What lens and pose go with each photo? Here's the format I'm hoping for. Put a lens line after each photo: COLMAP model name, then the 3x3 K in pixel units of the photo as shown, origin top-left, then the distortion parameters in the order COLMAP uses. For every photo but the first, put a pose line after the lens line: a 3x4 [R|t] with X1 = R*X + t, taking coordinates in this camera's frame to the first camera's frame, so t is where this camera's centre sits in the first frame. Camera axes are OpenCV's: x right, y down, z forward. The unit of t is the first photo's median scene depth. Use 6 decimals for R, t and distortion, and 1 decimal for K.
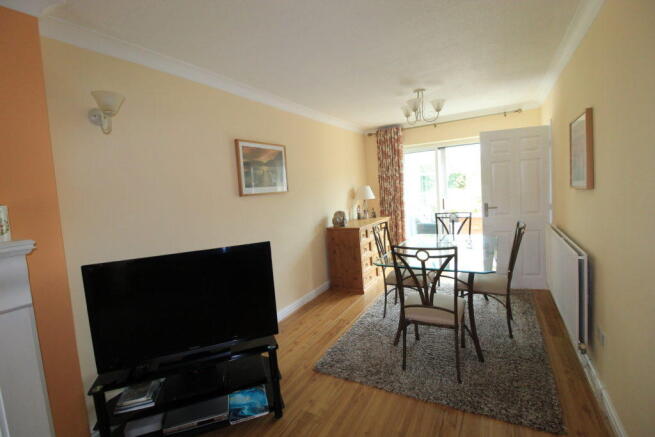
lens RADIAL K [[300.4, 0, 326.1], [0, 300.4, 216.1], [0, 0, 1]] dist [-0.014227, -0.002012]
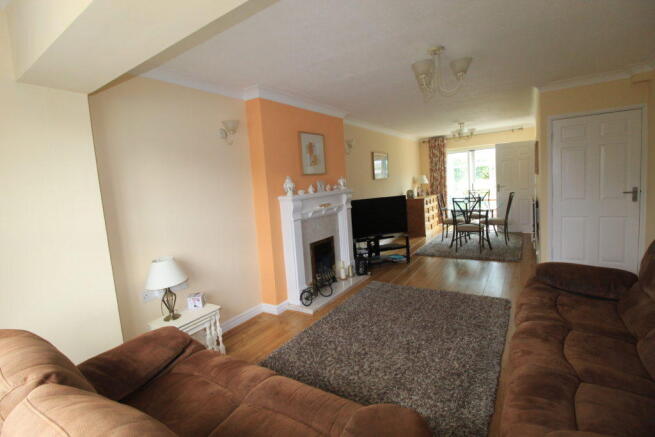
lens RADIAL K [[300.4, 0, 325.5], [0, 300.4, 212.4], [0, 0, 1]] dist [-0.014227, -0.002012]
pose [[0.997189, 0.005281, -0.074740, -0.257978], [-0.004170, 0.999879, 0.015010, 0.074167], [0.074810, -0.014656, 0.997090, -0.617130]]
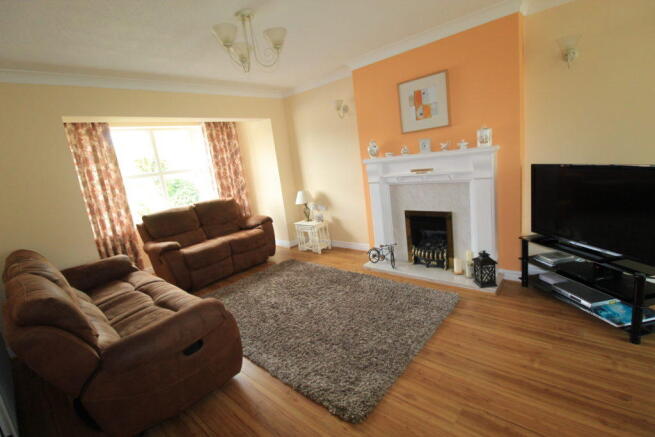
lens RADIAL K [[300.4, 0, 325.6], [0, 300.4, 218.0], [0, 0, 1]] dist [-0.014227, -0.002012]
pose [[-0.182084, 0.303040, -0.935421, 0.327034], [0.065196, 0.952951, 0.296029, -0.035137], [0.981119, -0.007084, -0.193274, 0.067810]]
